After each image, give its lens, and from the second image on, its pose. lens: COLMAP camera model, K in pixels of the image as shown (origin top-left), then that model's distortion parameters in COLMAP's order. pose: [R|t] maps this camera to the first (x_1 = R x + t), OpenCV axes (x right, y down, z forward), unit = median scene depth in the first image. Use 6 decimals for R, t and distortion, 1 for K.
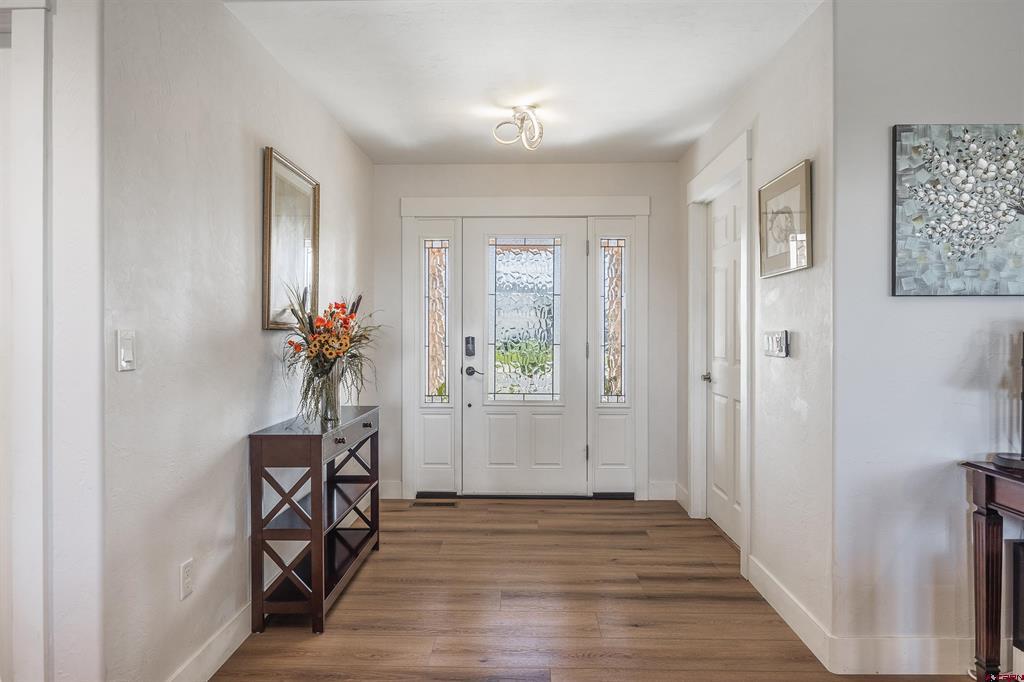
lens RADIAL K [[626.0, 0, 514.1], [0, 626.0, 334.9], [0, 0, 1]] dist [0.000775, 0.000100]
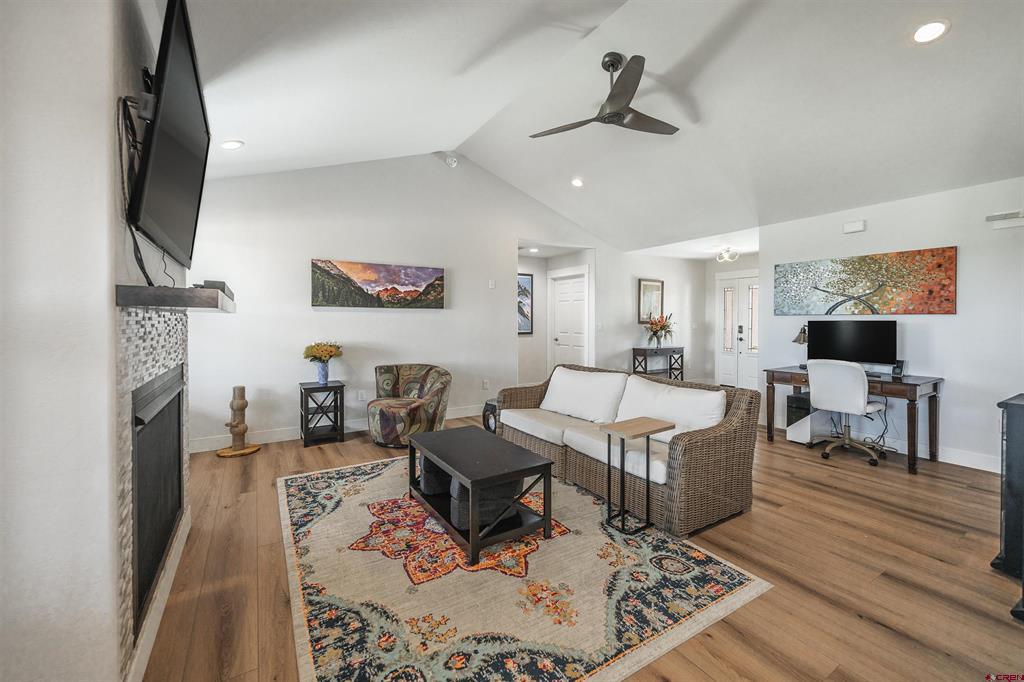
lens RADIAL K [[407.1, 0, 504.2], [0, 407.1, 327.9], [0, 0, 1]] dist [-0.003096, 0.000545]
pose [[0.534205, 0.018563, -0.845151, 1.699600], [-0.004533, 0.999807, 0.019095, -0.029276], [0.845343, -0.006369, 0.534186, -1.426499]]
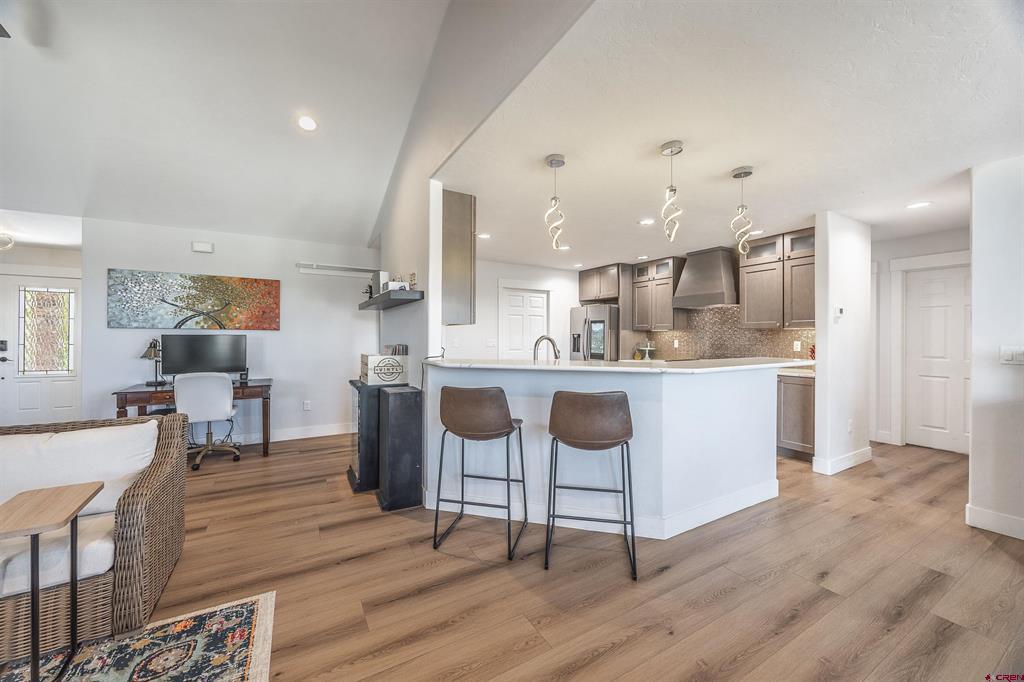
lens RADIAL K [[388.2, 0, 506.8], [0, 388.2, 338.1], [0, 0, 1]] dist [-0.002953, -0.000669]
pose [[0.858970, 0.005710, 0.511994, 1.278216], [-0.006088, 0.999981, -0.000938, -0.024530], [-0.511990, -0.002311, 0.858989, -1.474153]]
